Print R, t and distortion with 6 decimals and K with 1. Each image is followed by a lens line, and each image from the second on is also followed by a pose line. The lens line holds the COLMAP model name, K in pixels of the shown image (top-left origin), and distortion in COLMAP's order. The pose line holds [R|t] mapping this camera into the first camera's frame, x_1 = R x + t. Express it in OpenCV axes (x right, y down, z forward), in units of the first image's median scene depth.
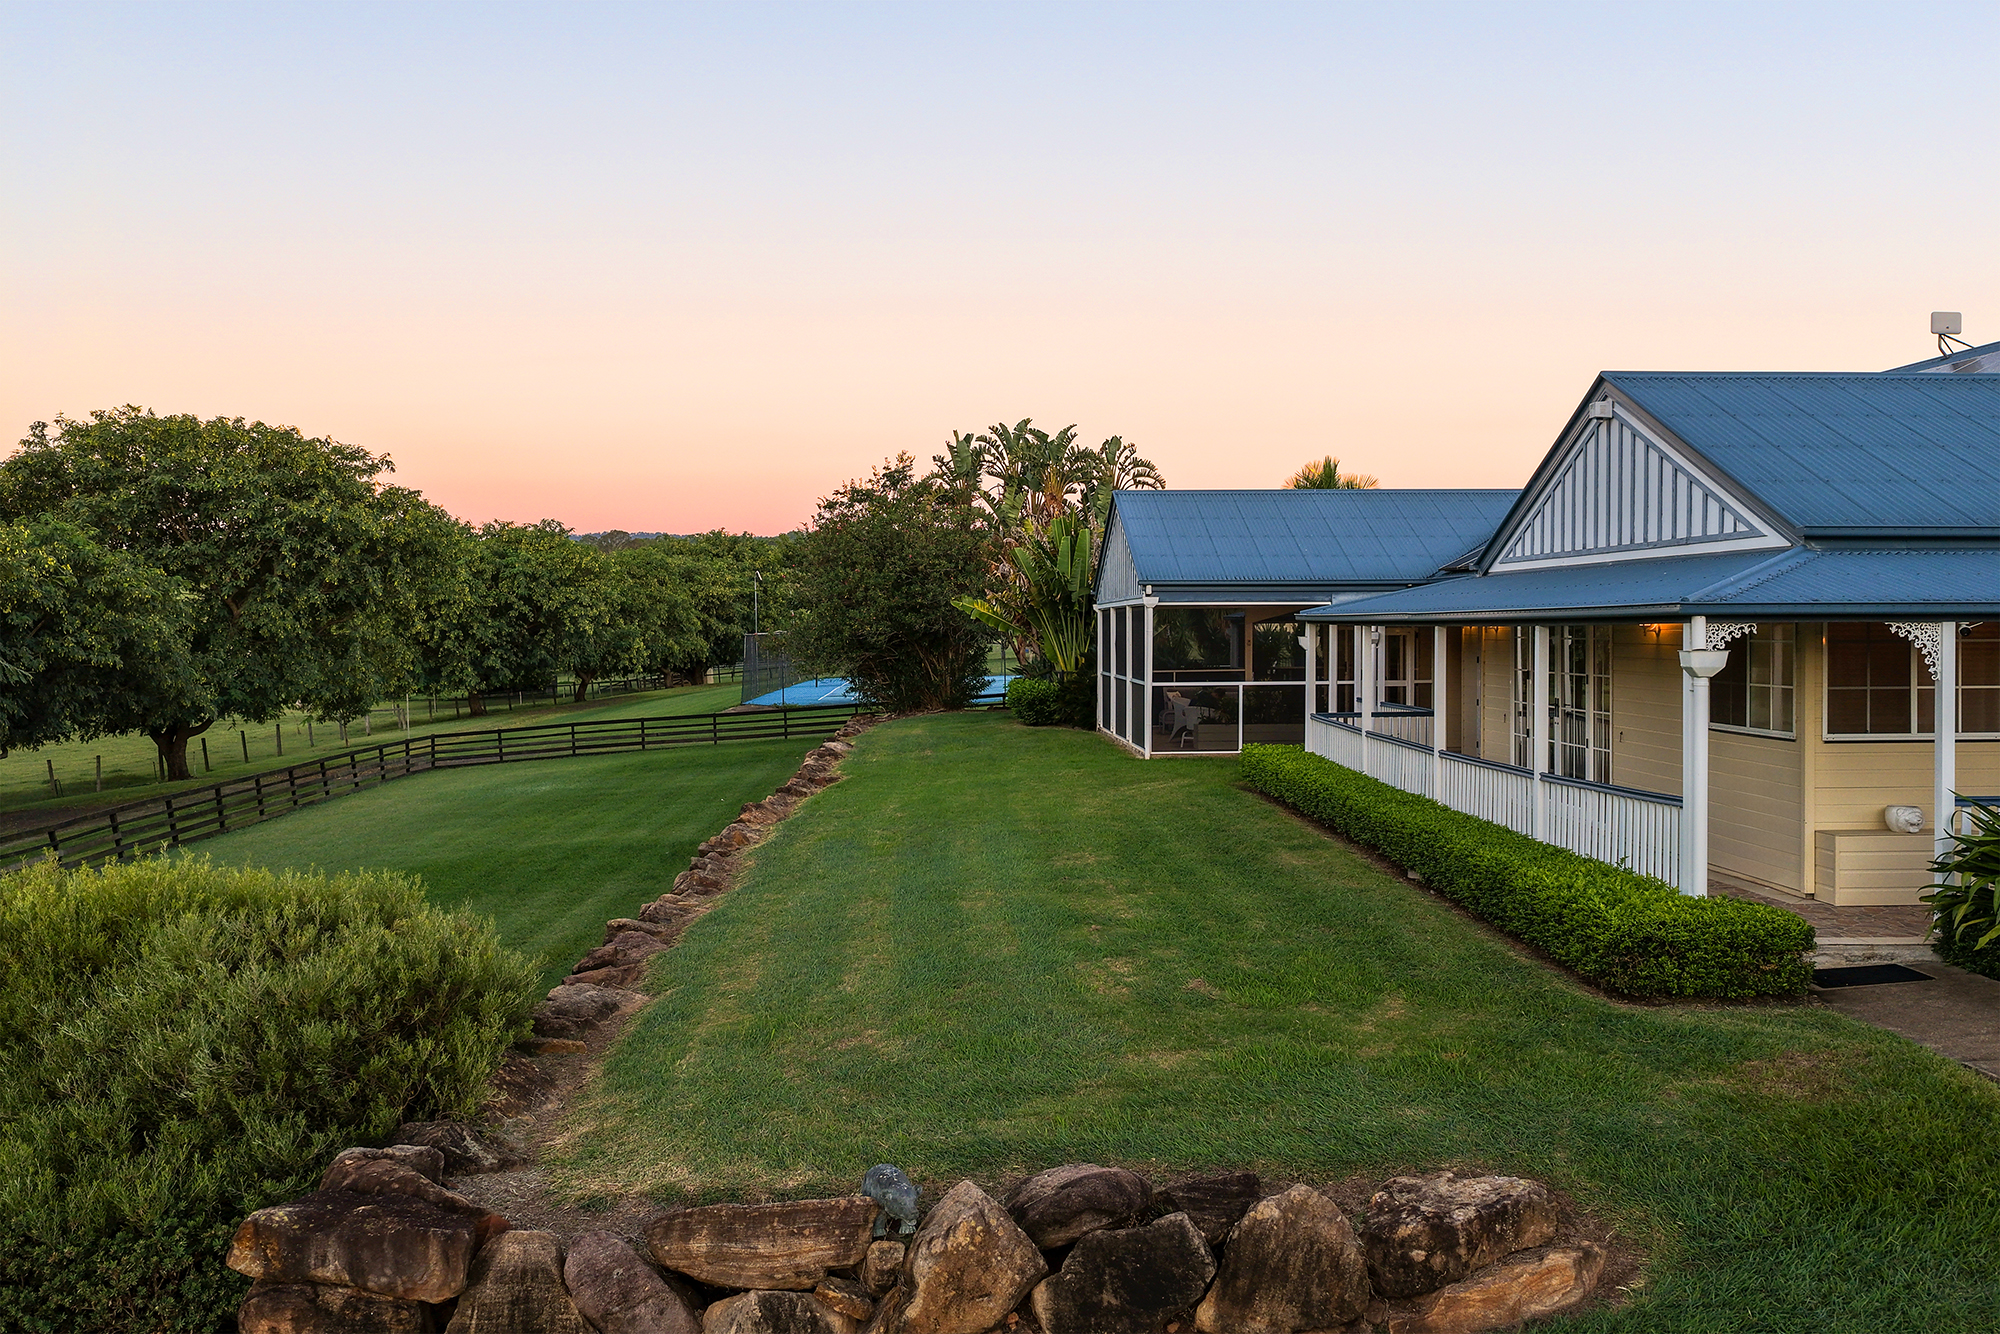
lens RADIAL K [[1659.7, 0, 1002.1], [0, 1659.7, 648.0], [0, 0, 1]] dist [-0.010680, 0.036357]
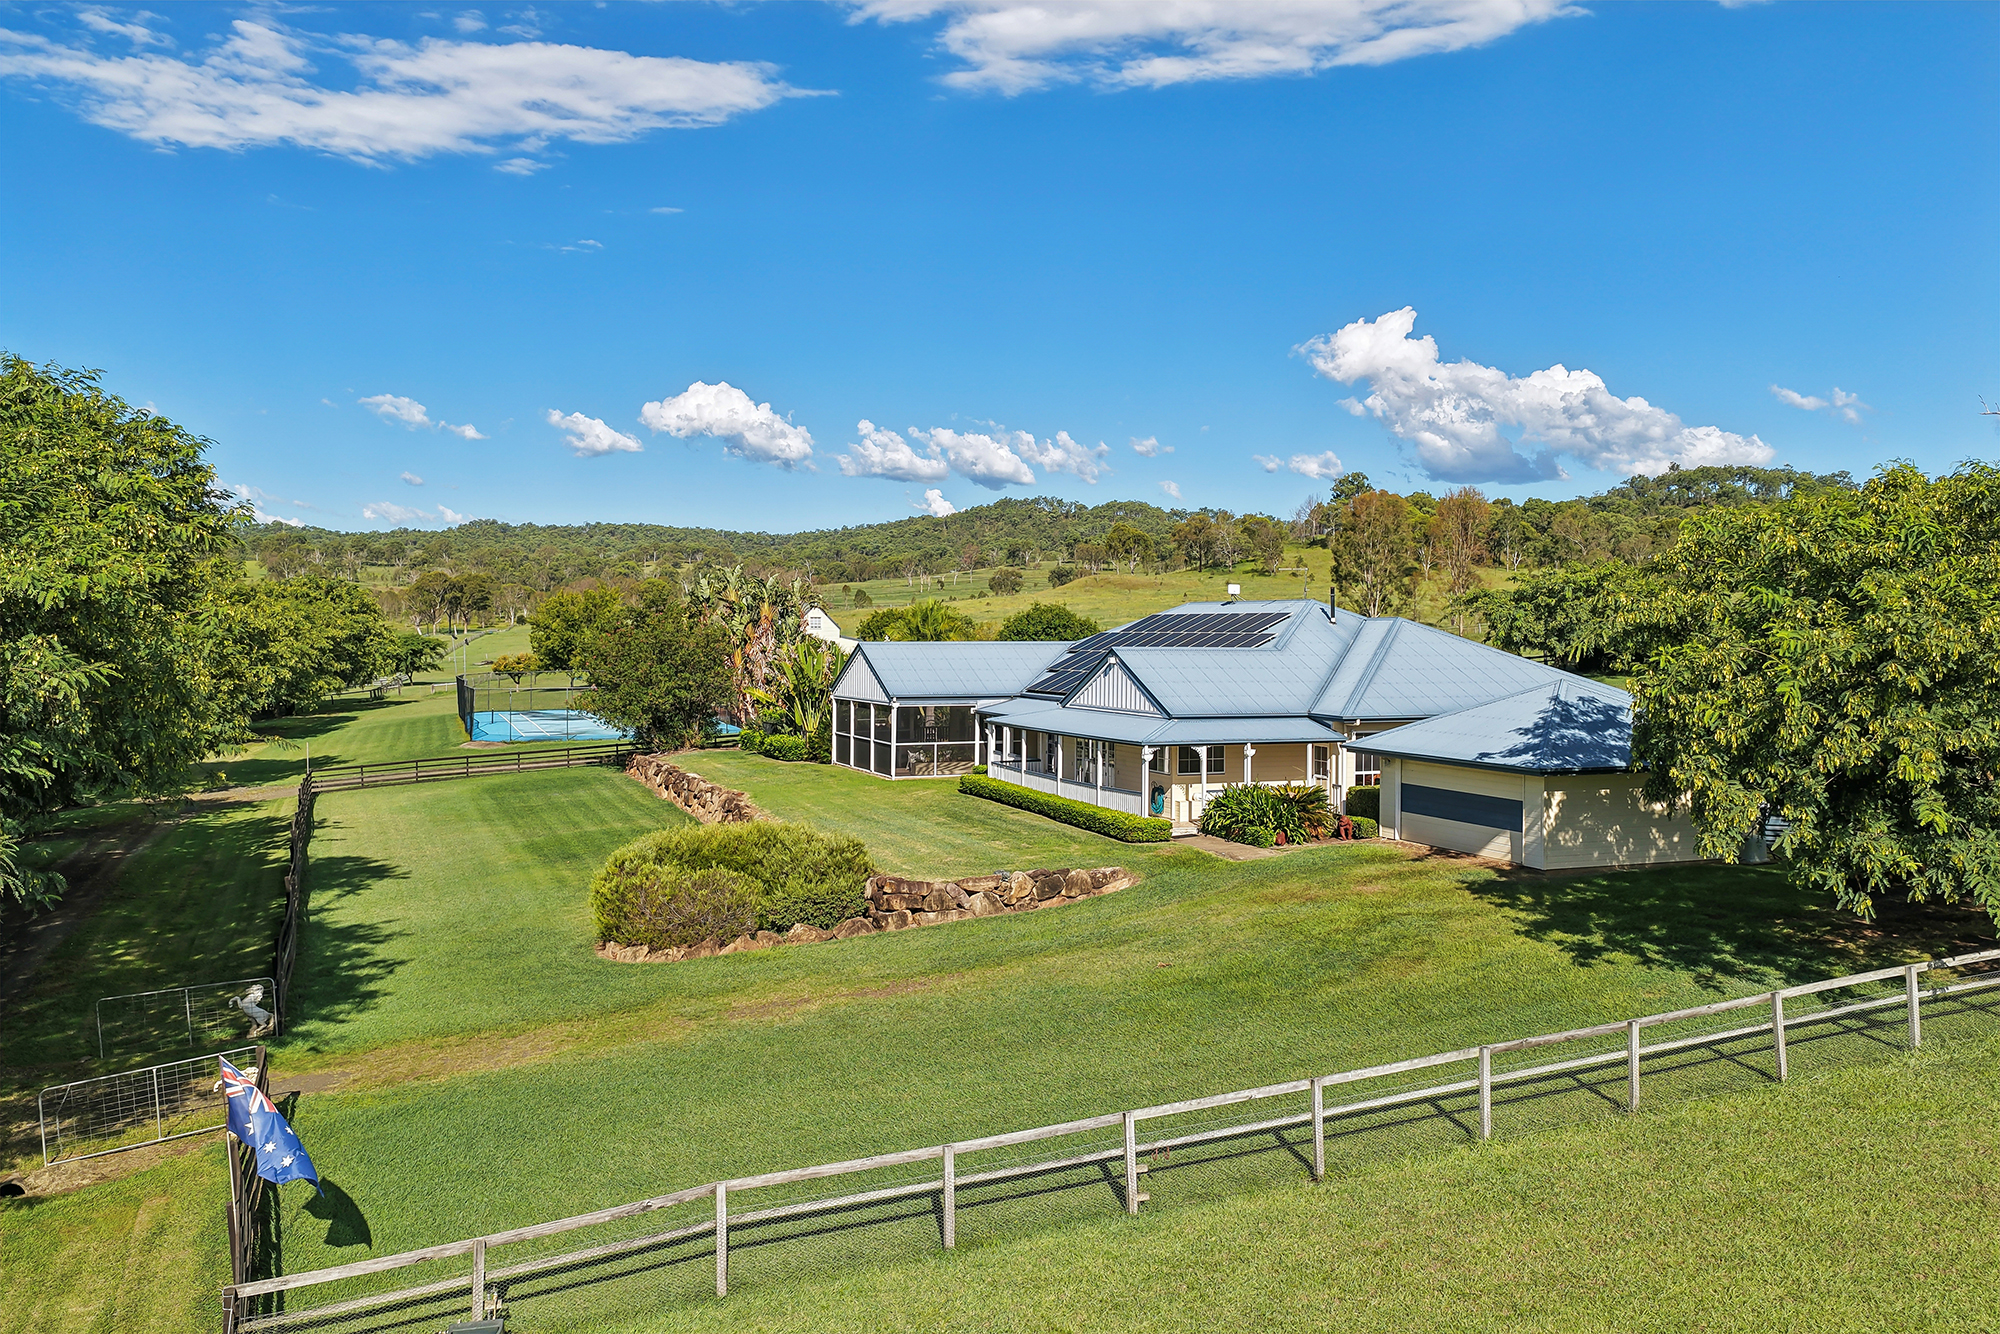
lens RADIAL K [[1659.7, 0, 1002.1], [0, 1659.7, 648.0], [0, 0, 1]] dist [-0.010680, 0.036357]
pose [[0.946185, 0.004300, 0.323597, -0.896470], [-0.003141, 0.999987, -0.004104, -0.178255], [-0.323610, 0.002866, 0.946186, -1.987987]]
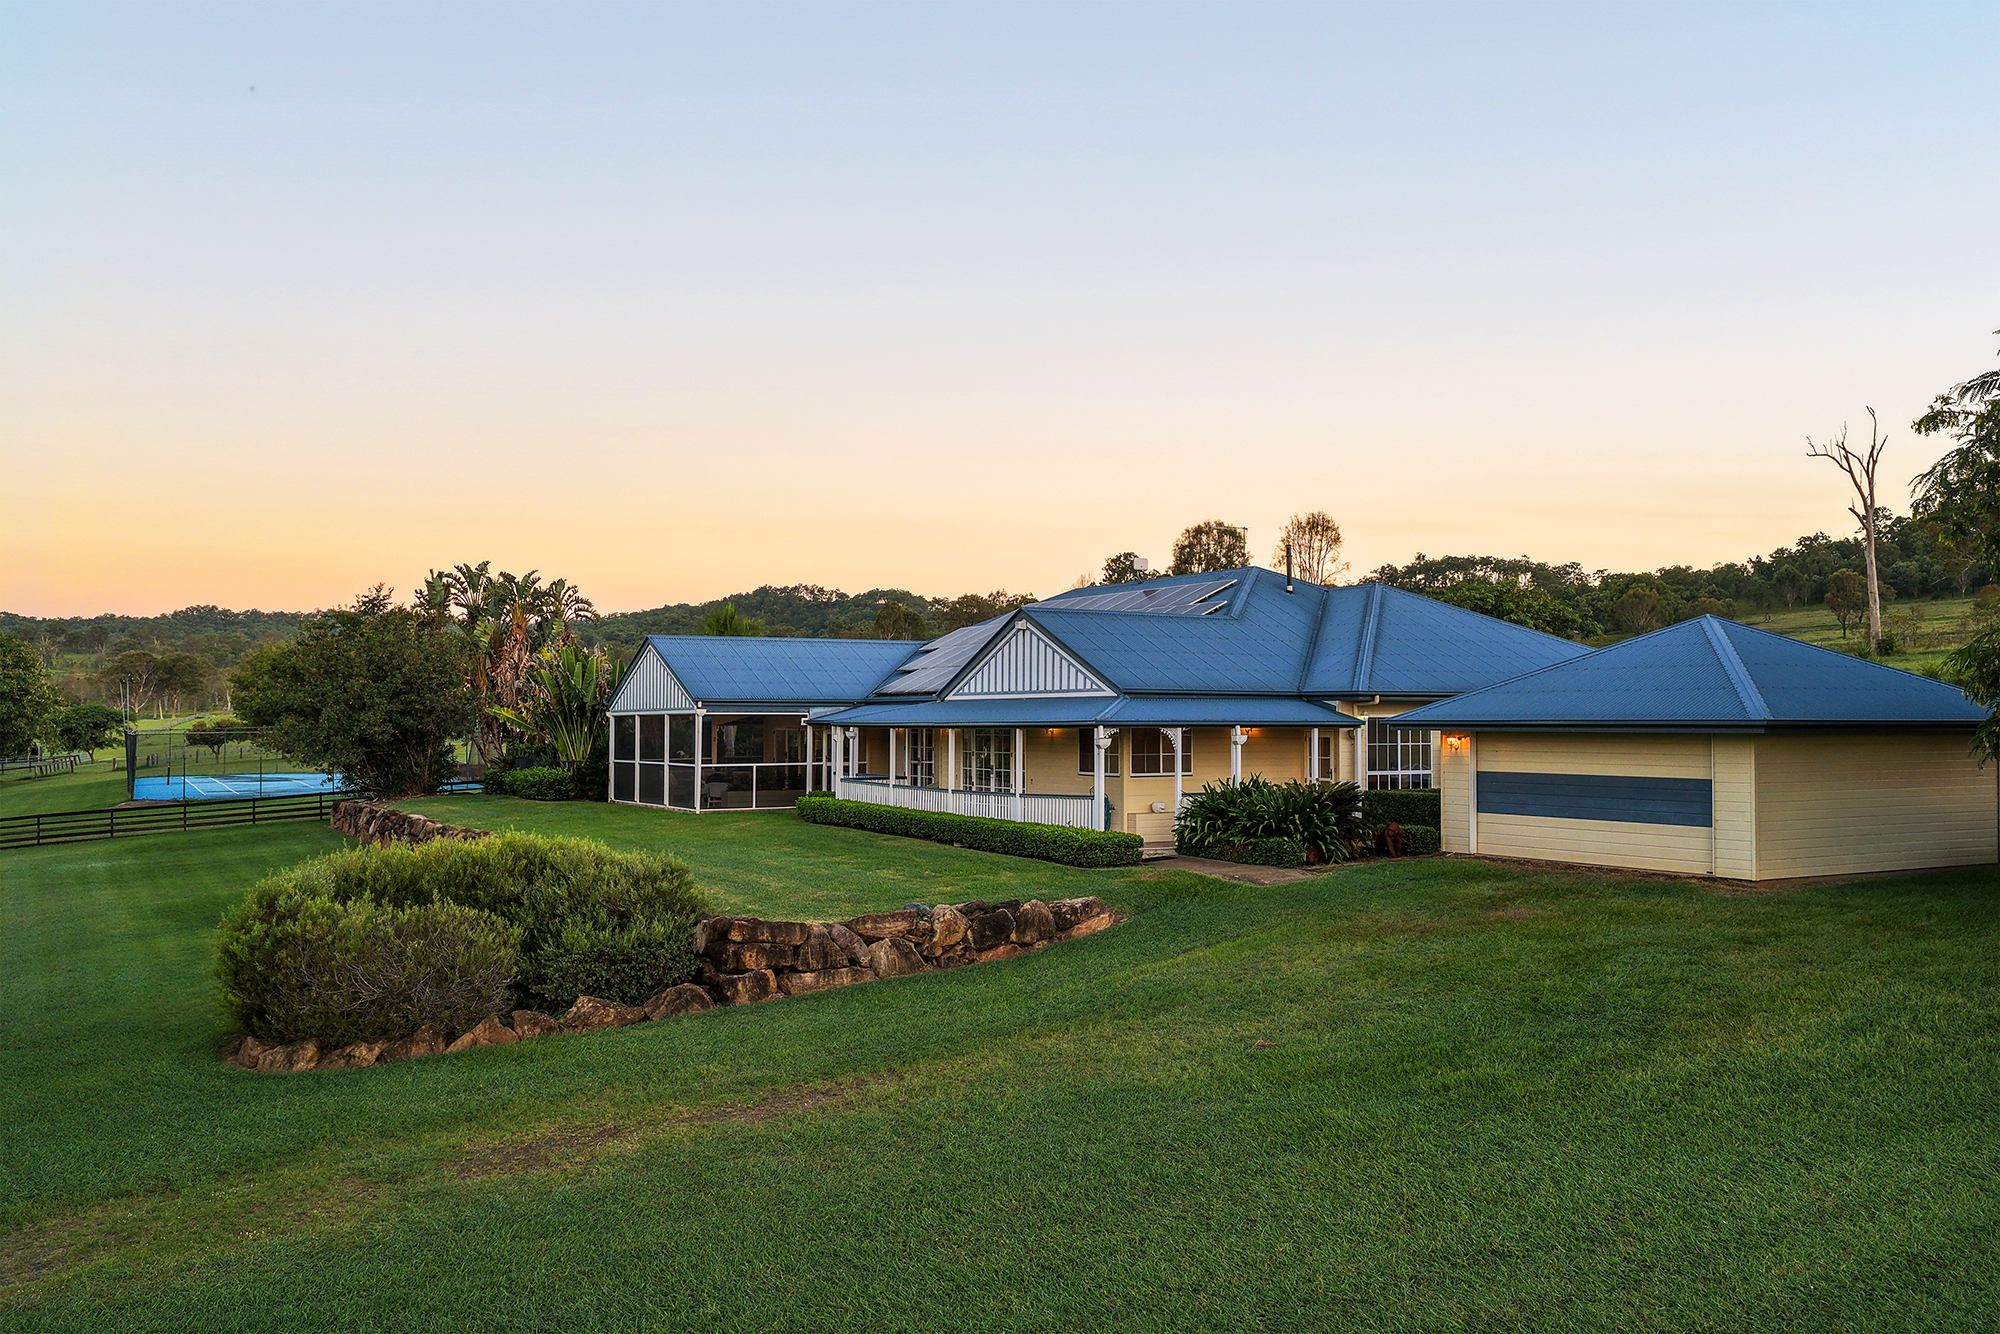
lens RADIAL K [[1668.3, 0, 1005.0], [0, 1668.3, 669.6], [0, 0, 1]] dist [-0.004522, 0.014131]
pose [[0.889133, 0.017543, 0.457313, -0.723806], [0.004054, 0.998924, -0.046203, 0.010822], [-0.457631, 0.042934, 0.888105, -1.004262]]
